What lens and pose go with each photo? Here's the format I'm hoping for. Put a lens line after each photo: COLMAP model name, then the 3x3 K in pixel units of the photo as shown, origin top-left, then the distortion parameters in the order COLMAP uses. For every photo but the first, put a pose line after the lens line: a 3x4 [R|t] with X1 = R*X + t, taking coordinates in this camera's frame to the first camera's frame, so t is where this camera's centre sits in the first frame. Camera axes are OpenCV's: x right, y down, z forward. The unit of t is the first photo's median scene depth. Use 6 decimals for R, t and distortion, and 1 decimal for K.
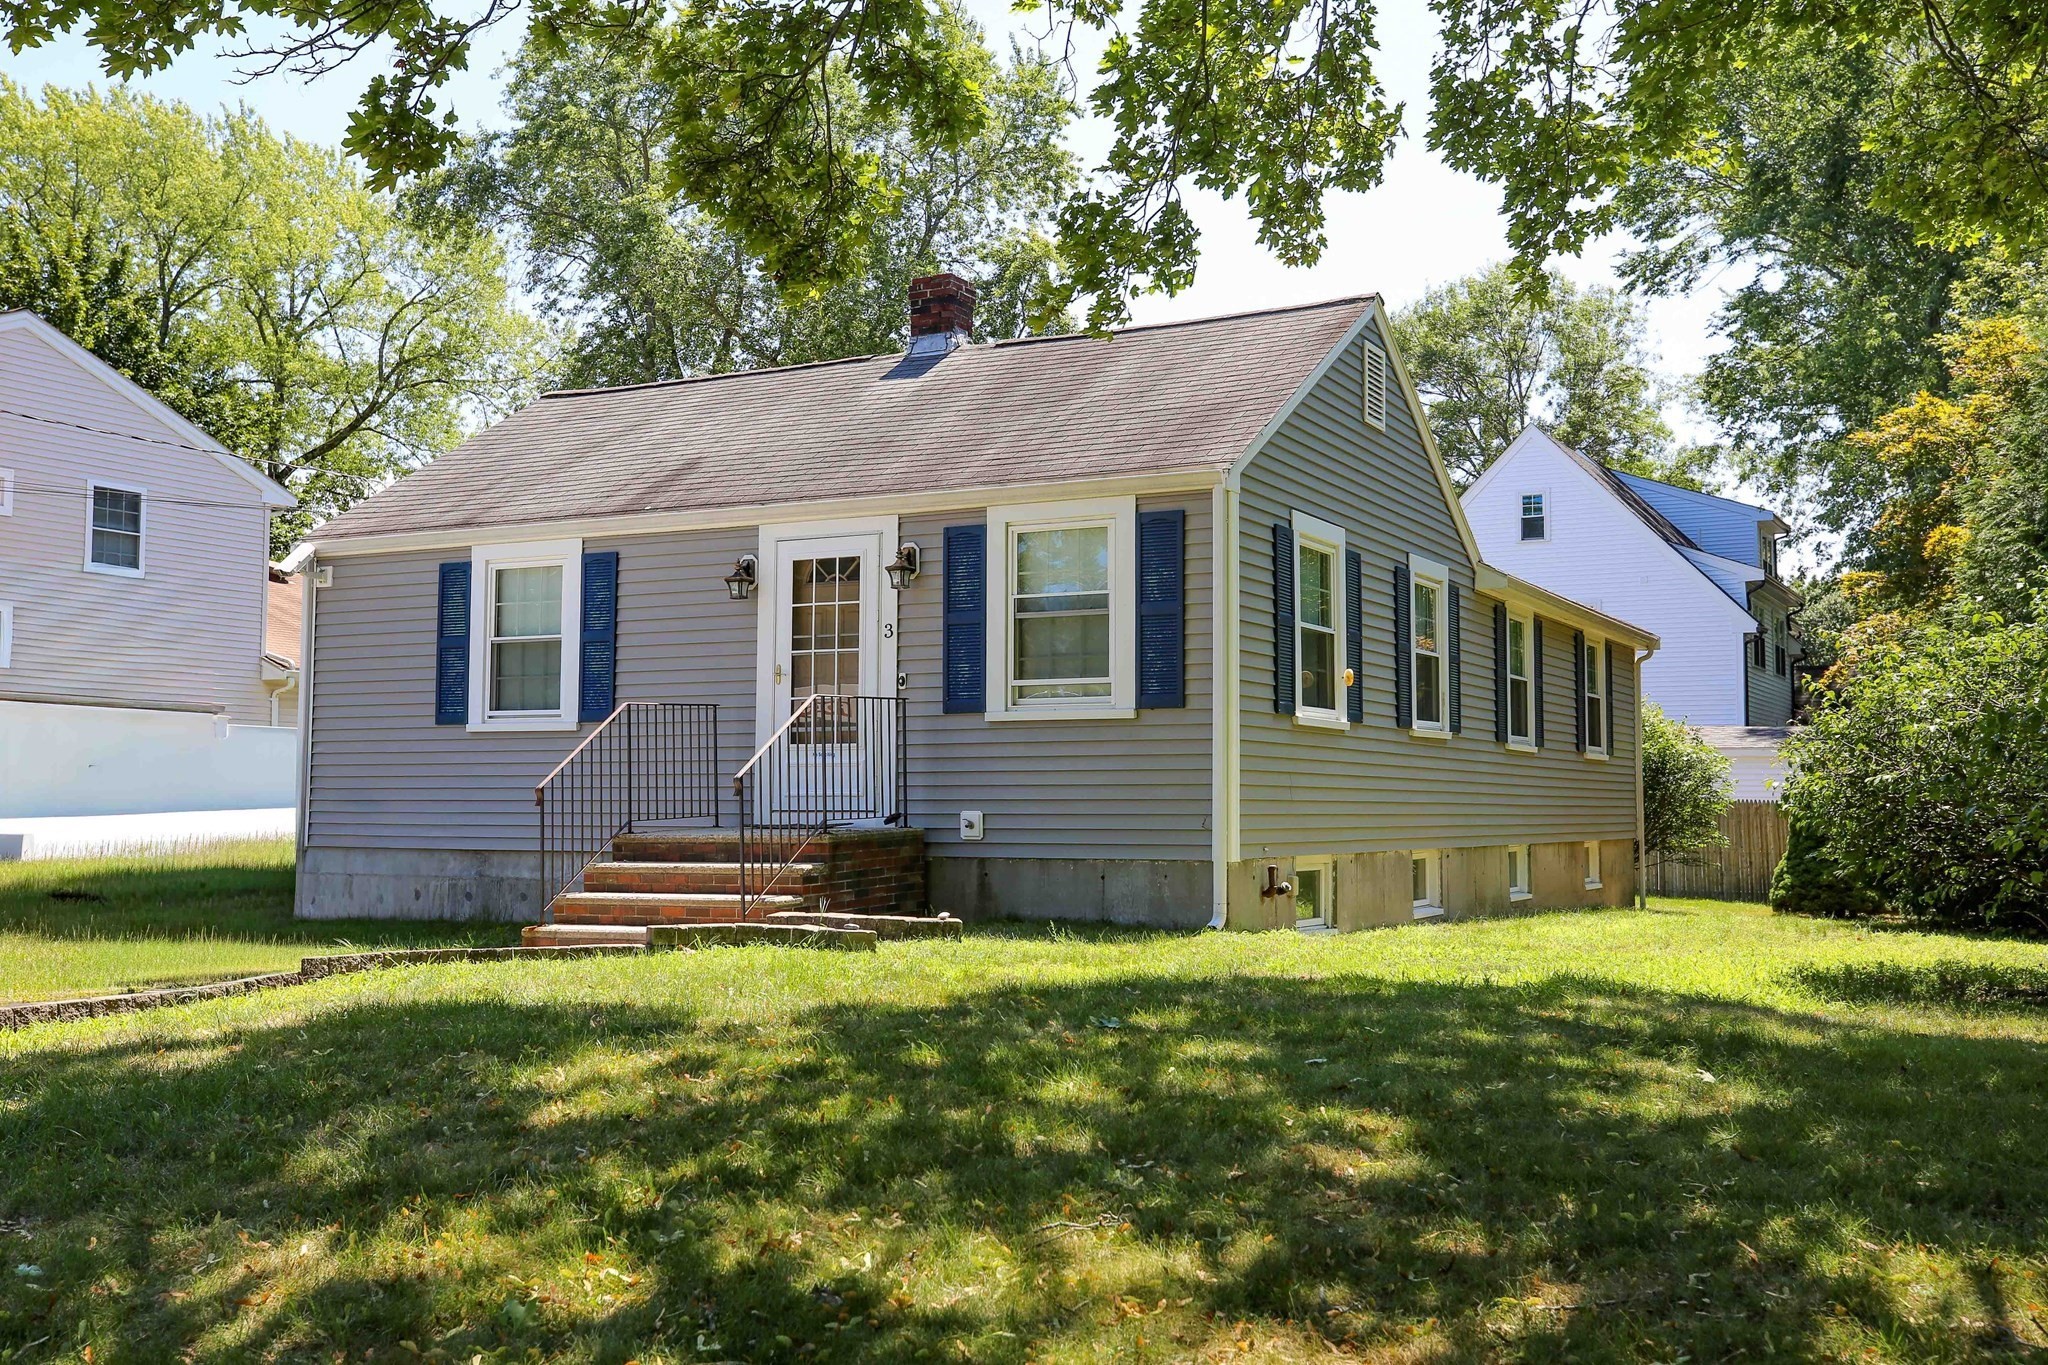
lens RADIAL K [[1994.3, 0, 1024.0], [0, 1994.3, 682.5], [0, 0, 1]] dist [-0.000206, -0.000699]
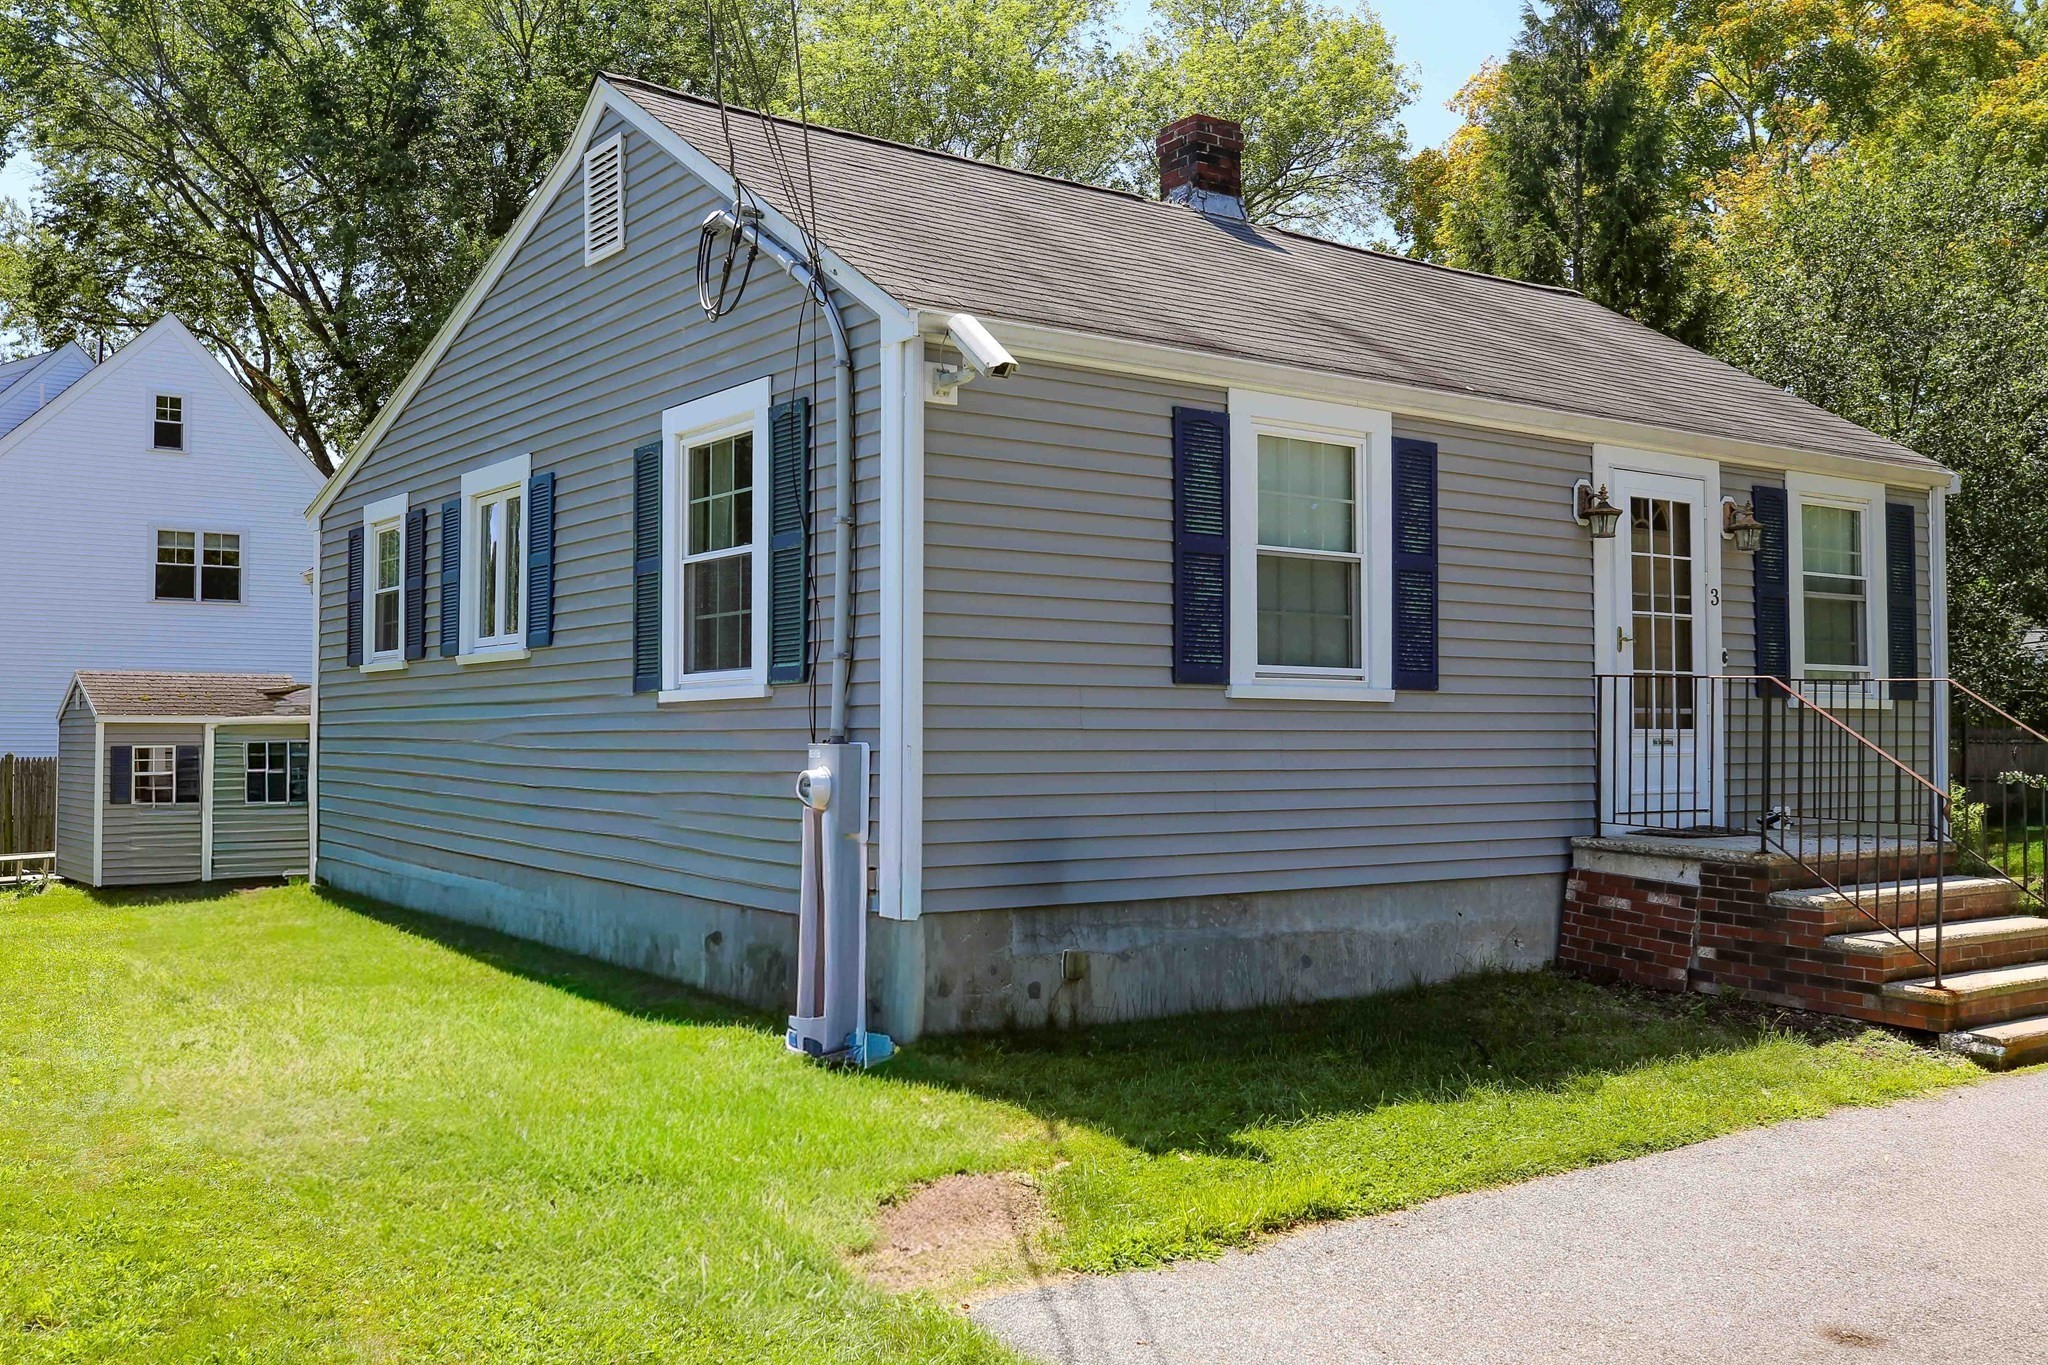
lens RADIAL K [[1864.7, 0, 1024.0], [0, 1864.7, 682.5], [0, 0, 1]] dist [0.050360, -0.001062]
pose [[0.437333, 0.024645, 0.898962, -0.838721], [-0.054320, 0.998523, -0.000949, 0.024839], [-0.897658, -0.048416, 0.438026, 0.837552]]
